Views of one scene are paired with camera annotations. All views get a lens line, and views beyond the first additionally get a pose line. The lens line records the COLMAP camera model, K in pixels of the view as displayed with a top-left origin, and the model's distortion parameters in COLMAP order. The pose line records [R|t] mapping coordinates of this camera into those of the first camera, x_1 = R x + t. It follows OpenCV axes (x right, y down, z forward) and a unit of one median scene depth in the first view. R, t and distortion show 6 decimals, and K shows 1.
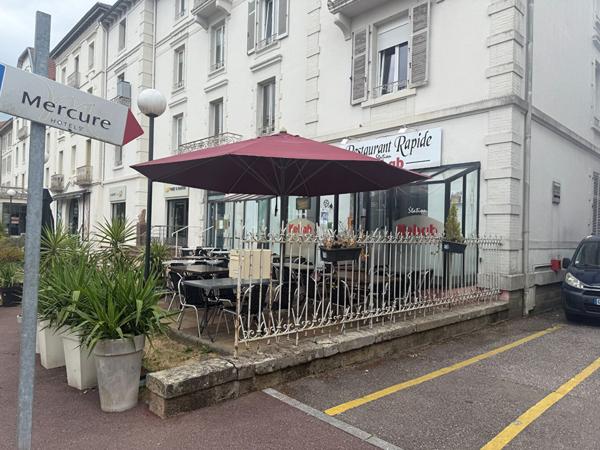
lens RADIAL K [[428.1, 0, 300.9], [0, 428.1, 227.0], [0, 0, 1]] dist [0.025813, -0.004648]
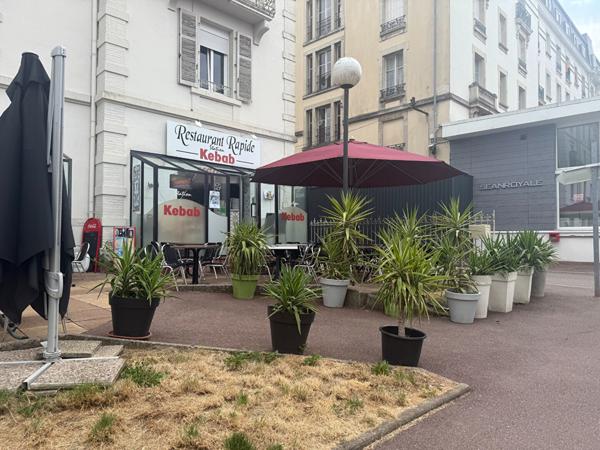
lens RADIAL K [[428.1, 0, 299.9], [0, 428.1, 230.3], [0, 0, 1]] dist [0.025813, -0.004648]
pose [[-0.030185, -0.005003, 0.999532, -0.952071], [-0.032411, 0.999467, 0.004024, 0.035681], [-0.999019, -0.032274, -0.030331, 0.839088]]
